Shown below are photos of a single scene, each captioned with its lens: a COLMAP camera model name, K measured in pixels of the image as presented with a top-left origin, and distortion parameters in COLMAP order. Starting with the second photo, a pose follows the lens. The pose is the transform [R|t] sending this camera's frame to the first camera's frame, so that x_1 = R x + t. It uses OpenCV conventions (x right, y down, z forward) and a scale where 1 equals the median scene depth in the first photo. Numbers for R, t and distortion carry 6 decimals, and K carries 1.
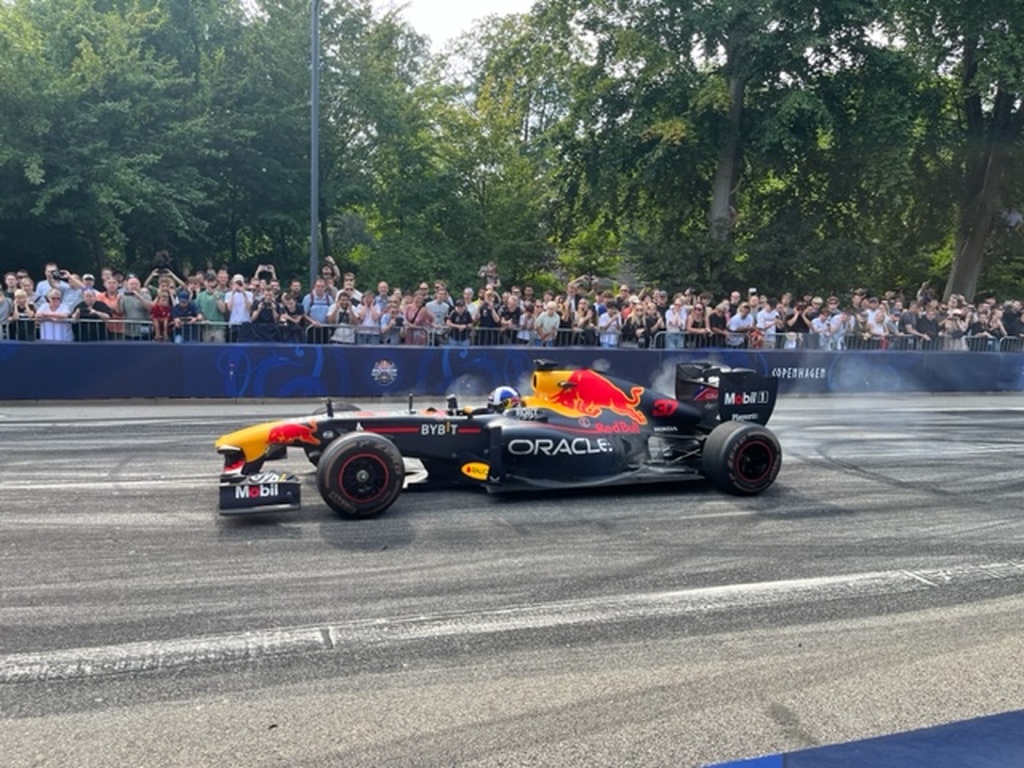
lens RADIAL K [[764.9, 0, 504.0], [0, 764.9, 382.9], [0, 0, 1]] dist [0.039024, -0.056208]
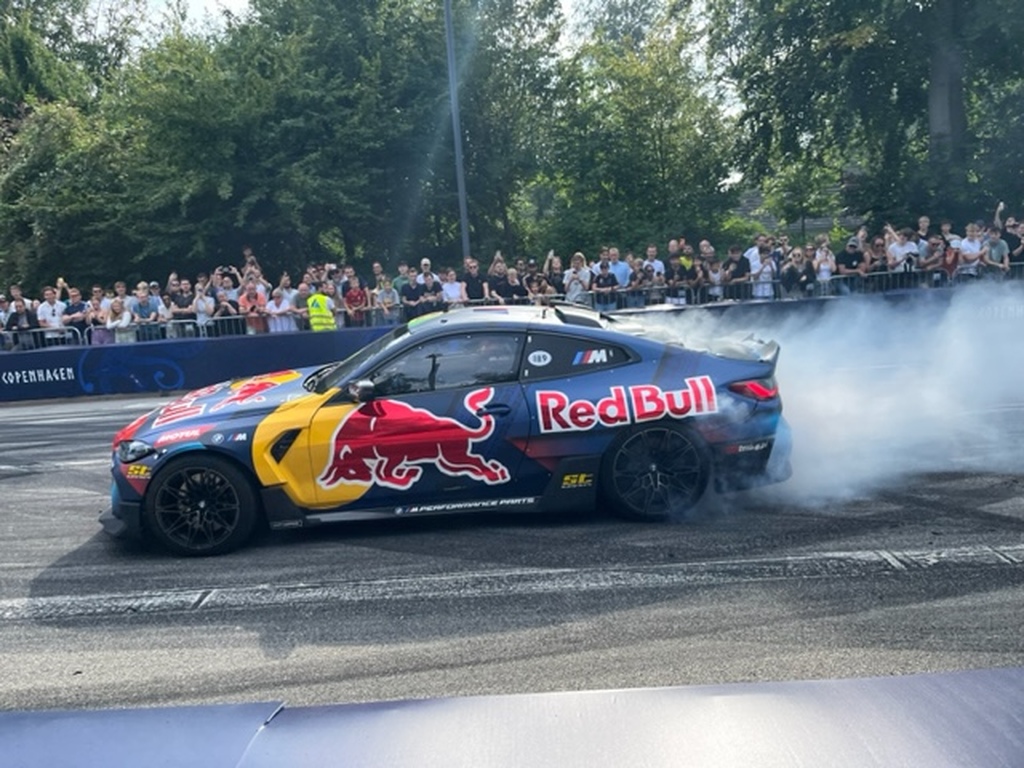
lens RADIAL K [[764.9, 0, 516.3], [0, 764.9, 385.7], [0, 0, 1]] dist [0.039024, -0.056208]
pose [[0.944173, -0.047335, -0.326031, 0.171018], [0.063253, 0.997259, 0.038390, 0.003802], [0.323320, -0.056869, 0.944579, 0.038315]]
